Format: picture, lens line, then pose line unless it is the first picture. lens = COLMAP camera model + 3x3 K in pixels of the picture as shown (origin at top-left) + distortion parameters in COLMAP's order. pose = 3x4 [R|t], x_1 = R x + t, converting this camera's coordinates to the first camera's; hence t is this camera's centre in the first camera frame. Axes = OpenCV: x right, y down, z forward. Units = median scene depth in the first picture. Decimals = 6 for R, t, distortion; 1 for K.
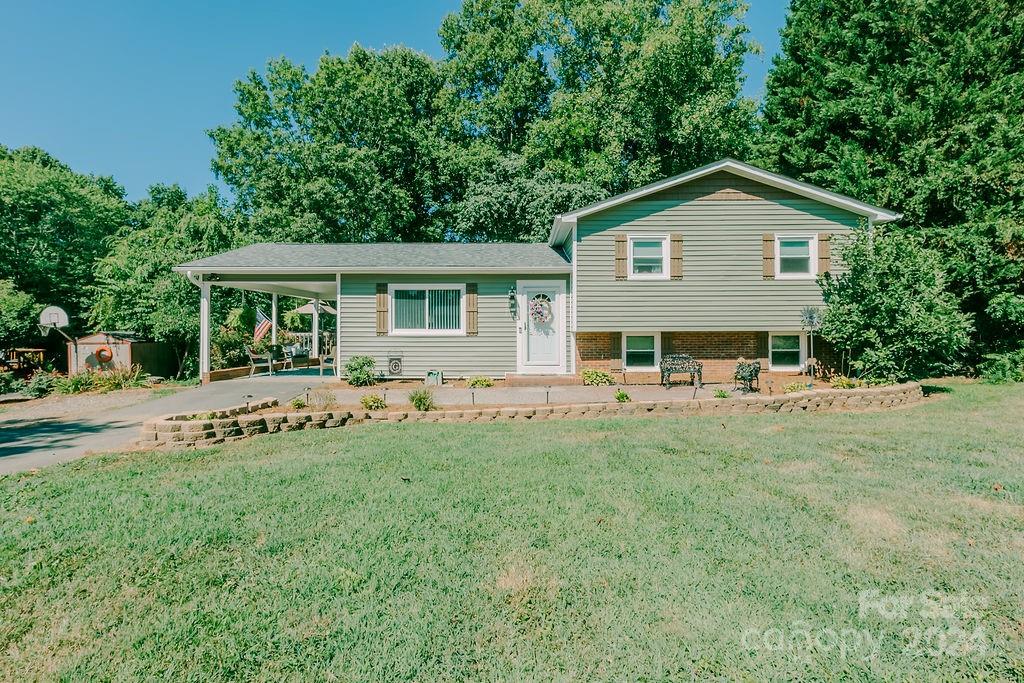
lens RADIAL K [[472.3, 0, 515.1], [0, 472.3, 329.1], [0, 0, 1]] dist [-0.000575, 0.000045]
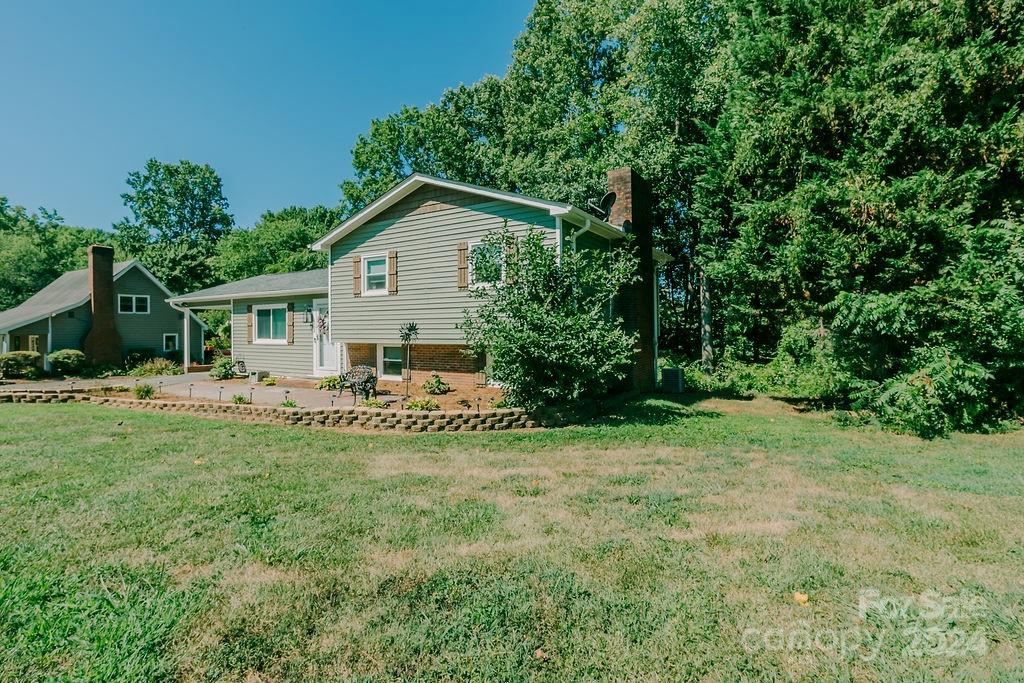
lens RADIAL K [[472.3, 0, 515.1], [0, 472.3, 329.1], [0, 0, 1]] dist [-0.000575, 0.000045]
pose [[0.860995, -0.003549, -0.508601, 1.062798], [0.006573, 0.999970, 0.004150, -0.028842], [0.508571, -0.006917, 0.860992, 0.220425]]
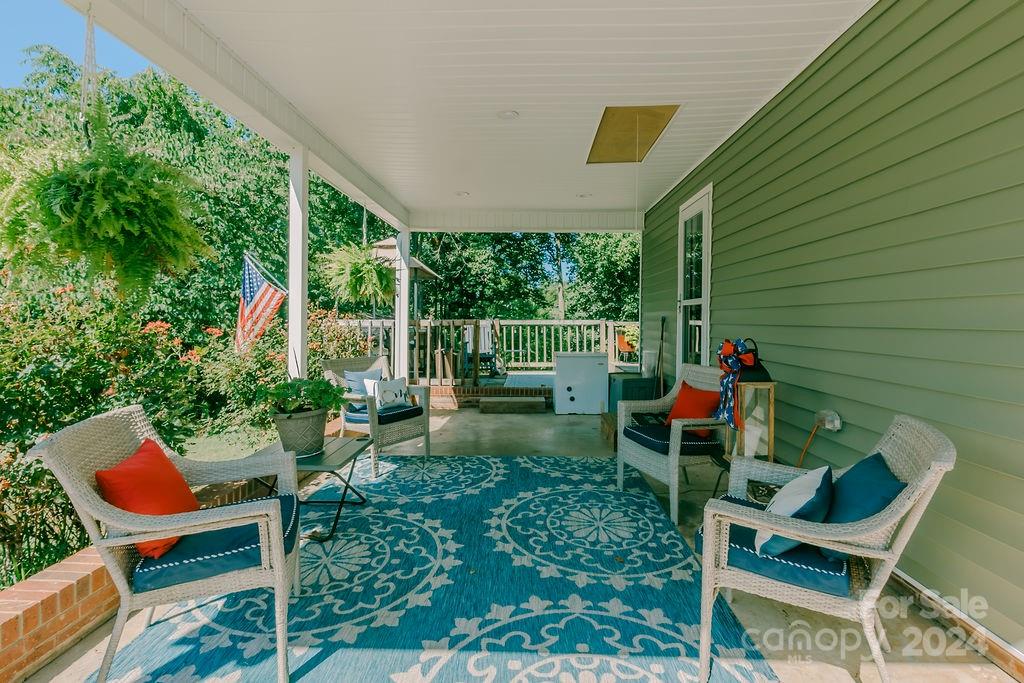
lens RADIAL K [[472.3, 0, 515.1], [0, 472.3, 329.1], [0, 0, 1]] dist [-0.000575, 0.000045]
pose [[0.999570, 0.008196, -0.028169, -0.508952], [-0.007628, 0.999766, 0.020222, 0.009909], [0.028328, -0.019998, 0.999399, 0.991813]]
